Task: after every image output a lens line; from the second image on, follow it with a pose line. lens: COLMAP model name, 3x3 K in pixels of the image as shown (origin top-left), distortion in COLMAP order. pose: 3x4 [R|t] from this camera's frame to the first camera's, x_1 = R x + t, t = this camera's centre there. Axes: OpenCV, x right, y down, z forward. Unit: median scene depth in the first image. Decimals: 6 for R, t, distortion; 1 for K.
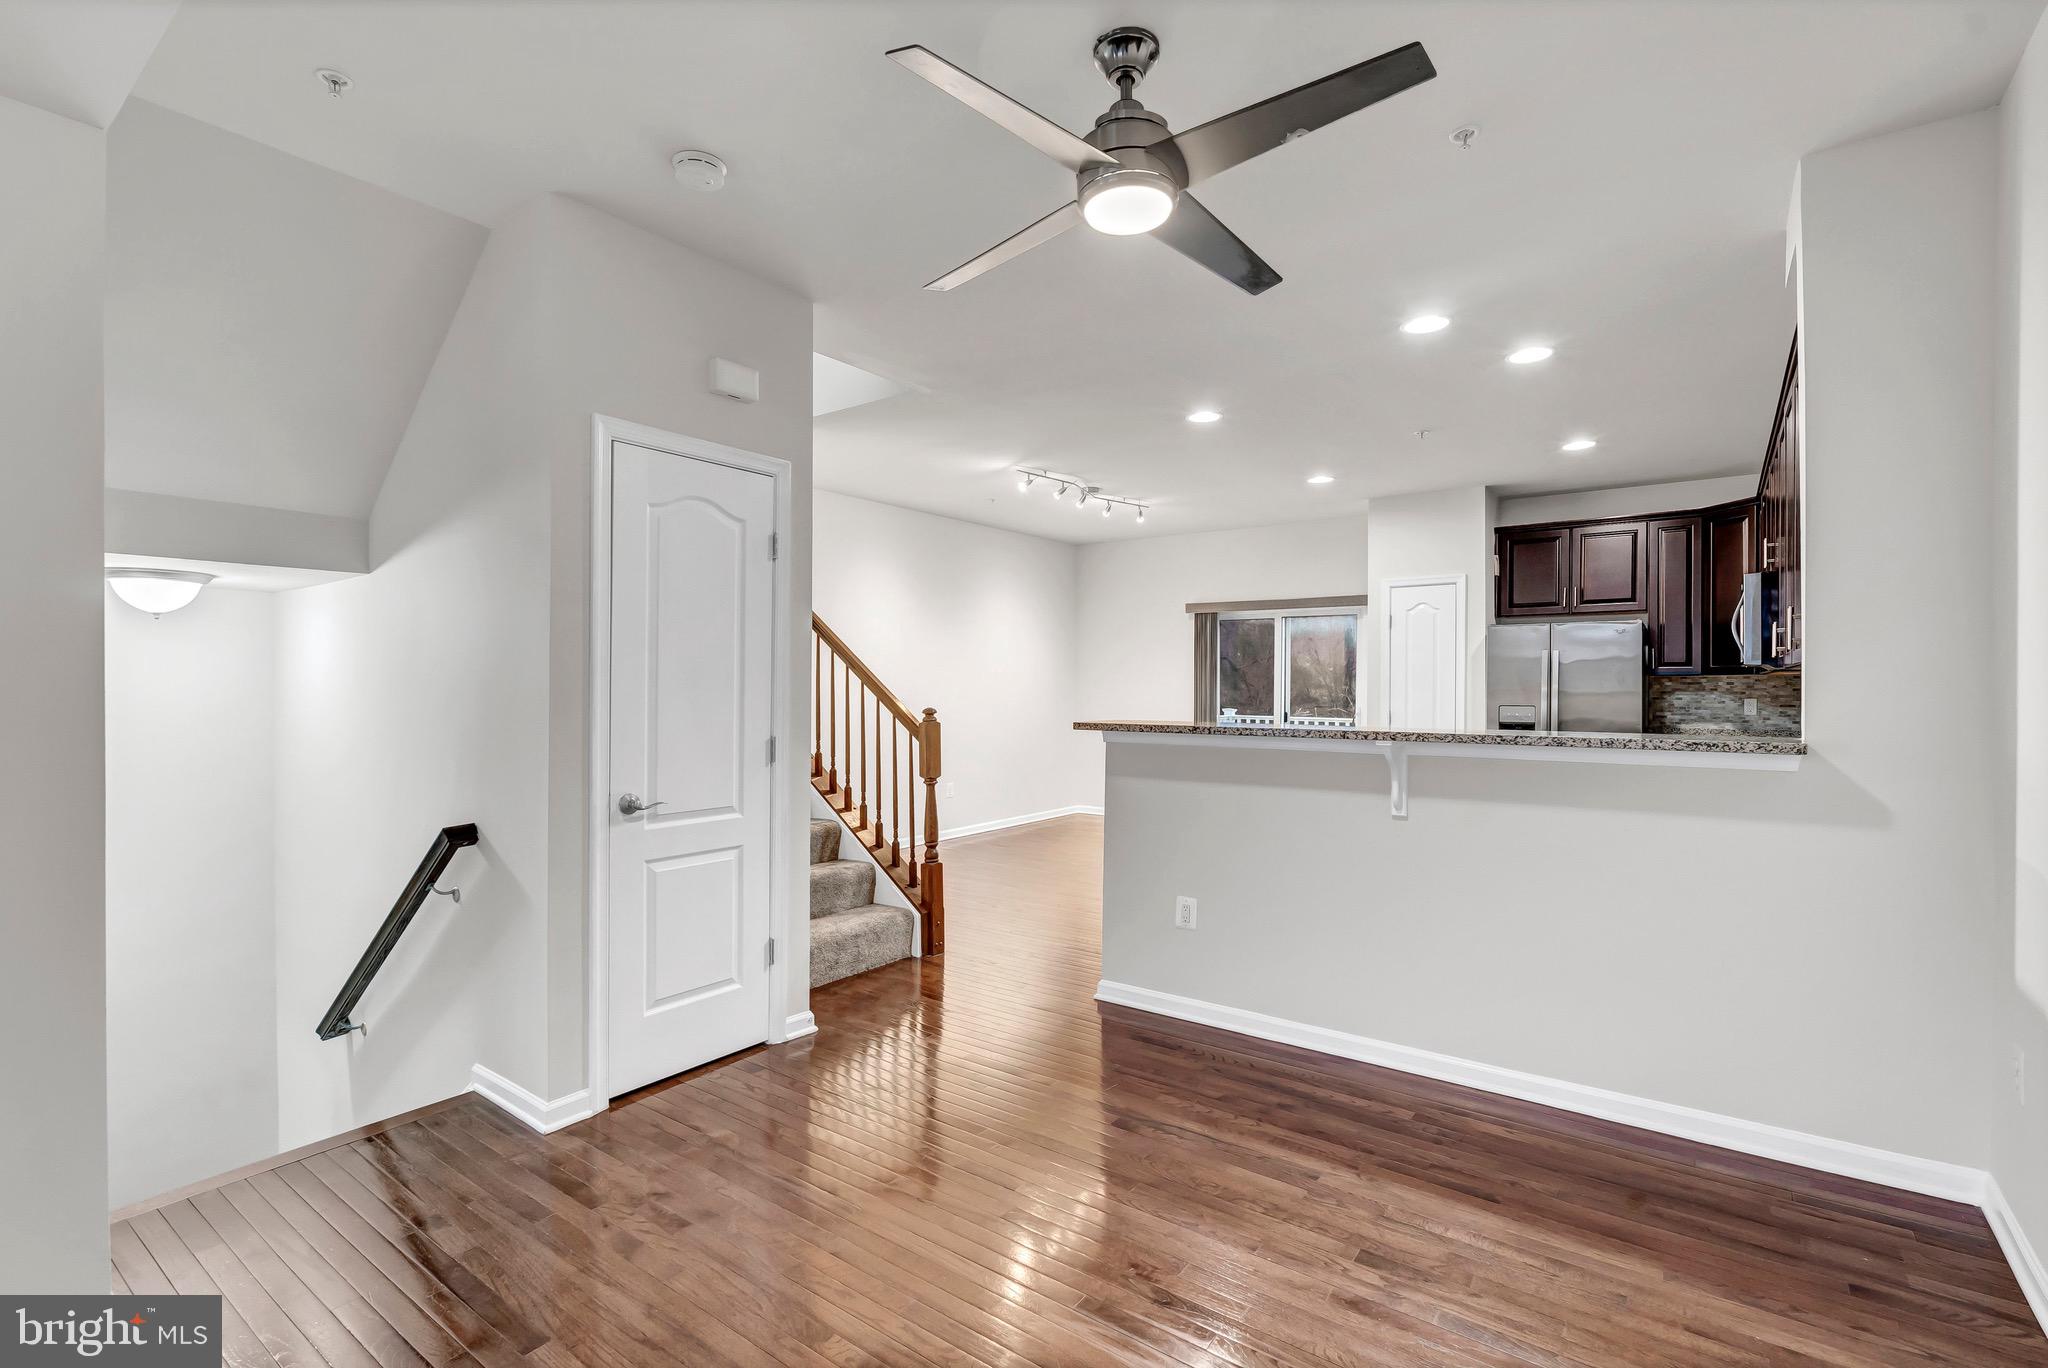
lens RADIAL K [[906.4, 0, 1035.5], [0, 906.4, 698.7], [0, 0, 1]] dist [-0.001346, 0.000538]
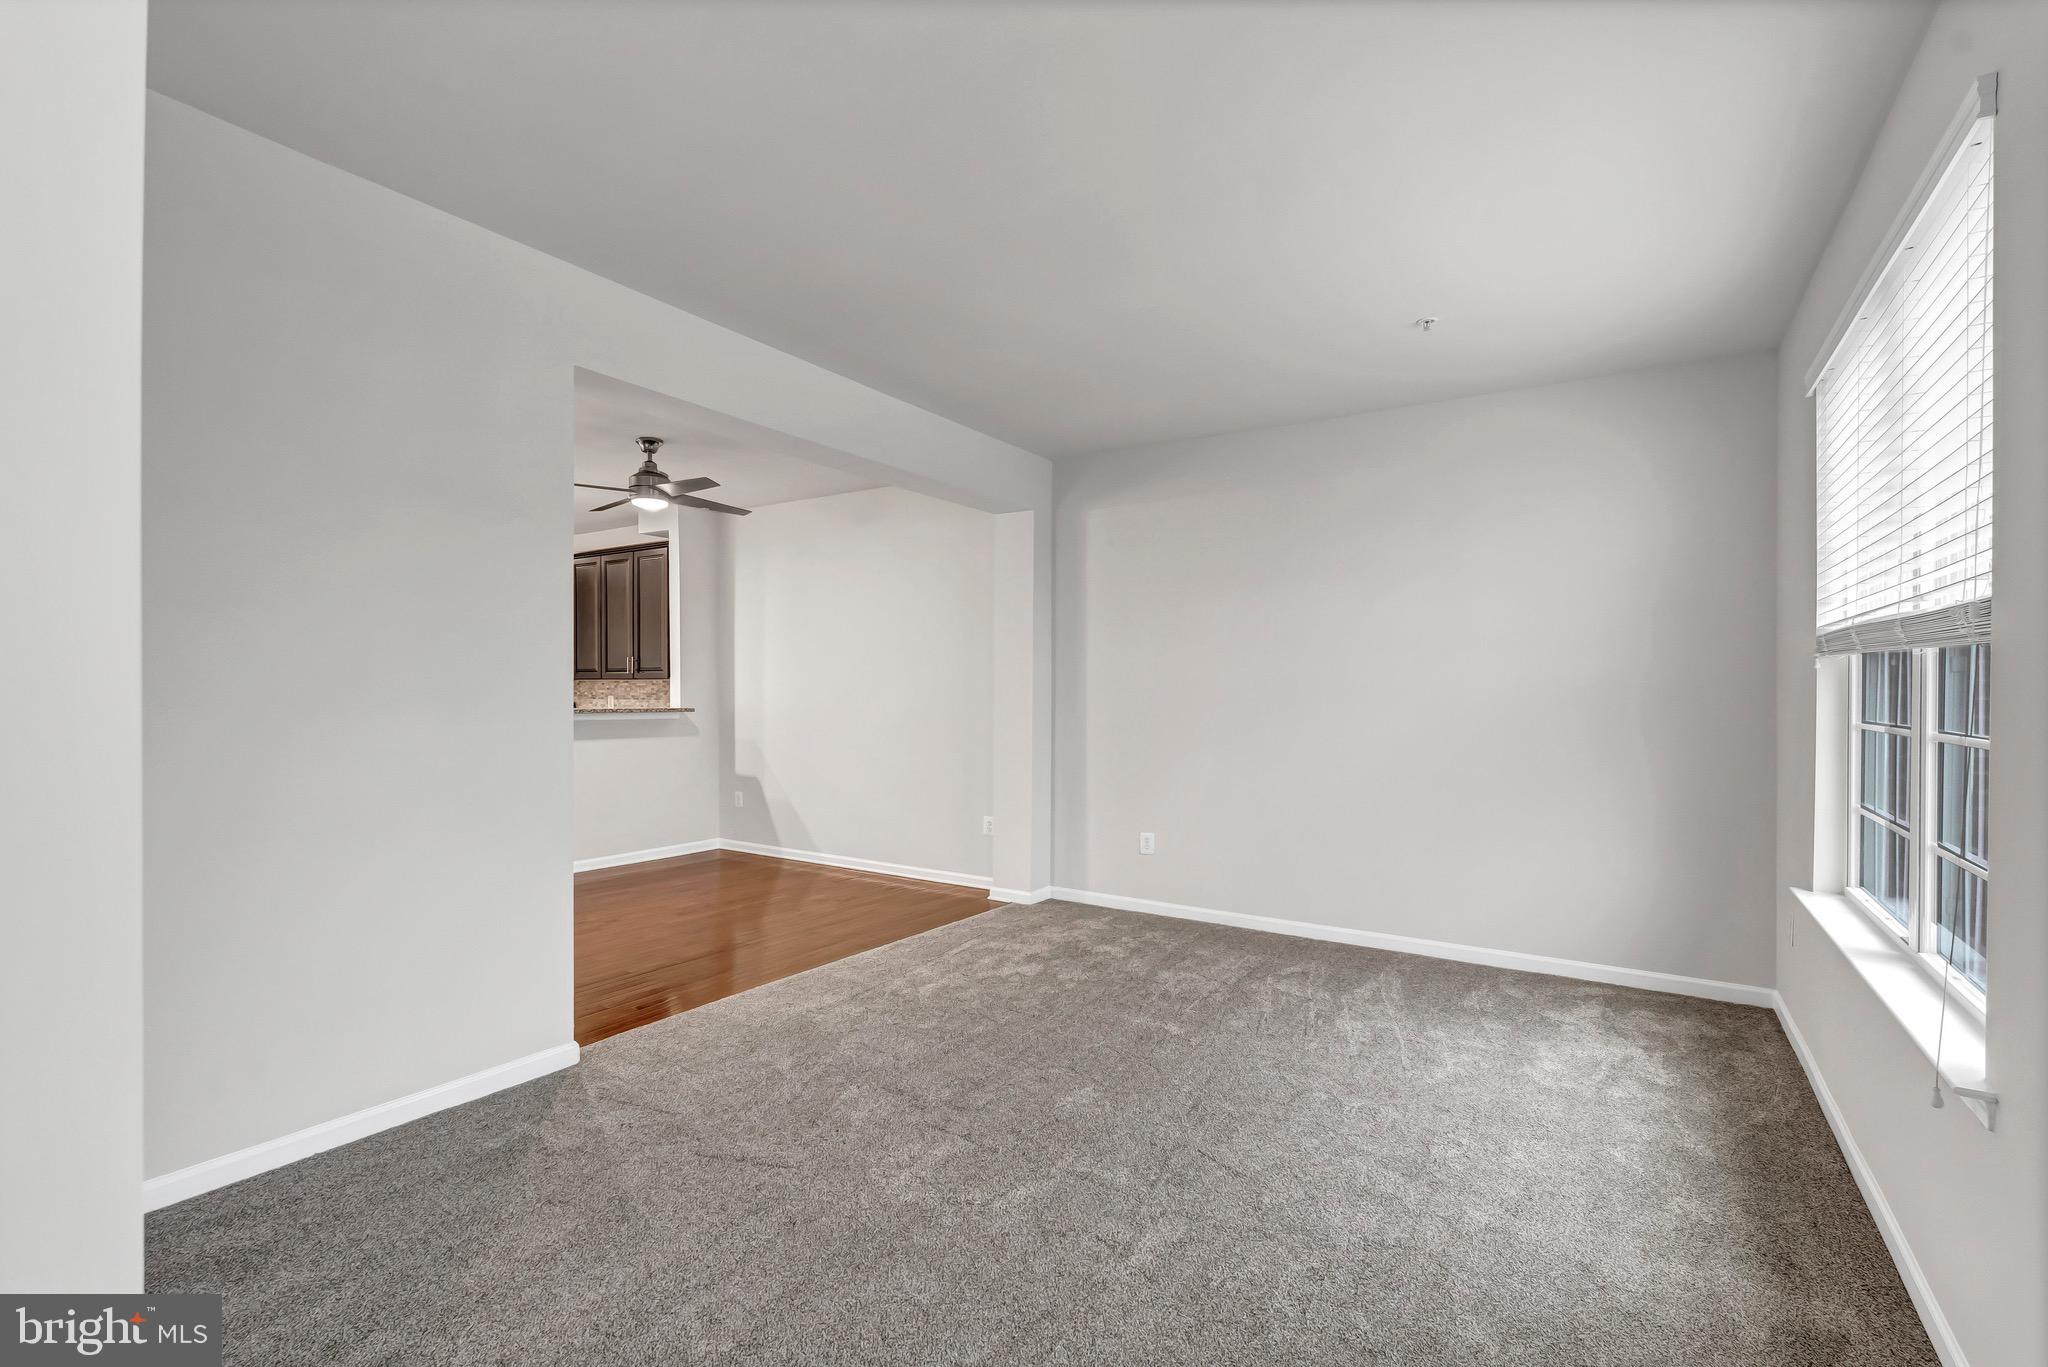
lens RADIAL K [[906.4, 0, 1016.2], [0, 906.4, 694.2], [0, 0, 1]] dist [-0.001346, 0.000538]
pose [[-0.060577, -0.001252, 0.998163, -1.443217], [0.005507, 0.999984, 0.001588, 0.003588], [-0.998148, 0.005593, -0.060569, 0.070608]]
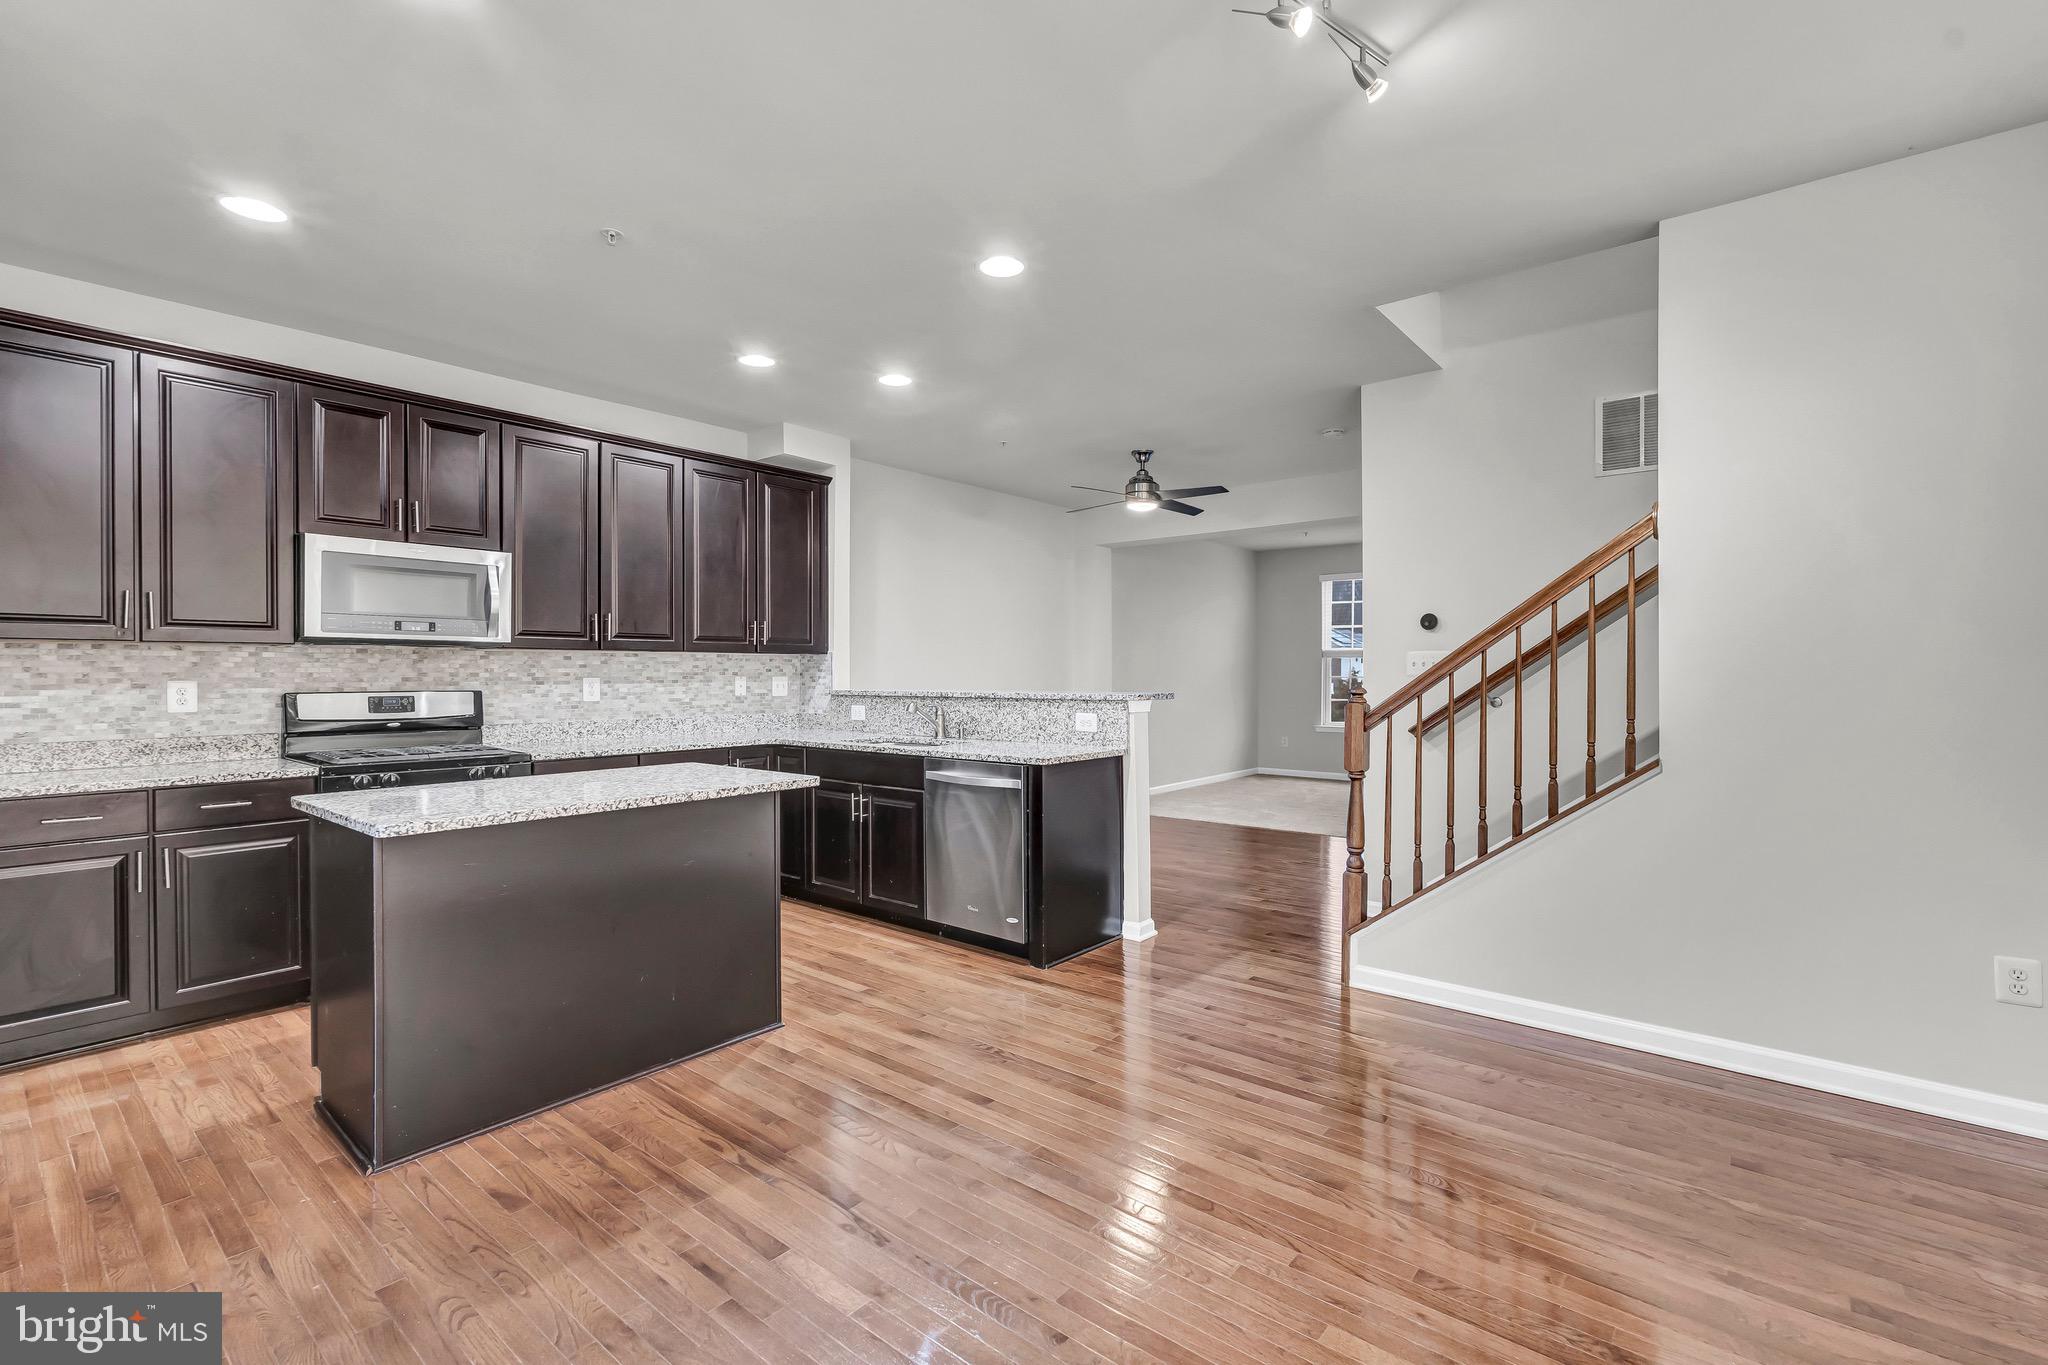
lens RADIAL K [[906.4, 0, 1031.6], [0, 906.4, 678.8], [0, 0, 1]] dist [-0.001346, 0.000538]
pose [[-0.998638, 0.002198, 0.052124, 0.173671], [0.003248, 0.999793, 0.020082, -0.019013], [-0.052069, 0.020224, -0.998439, 2.297903]]
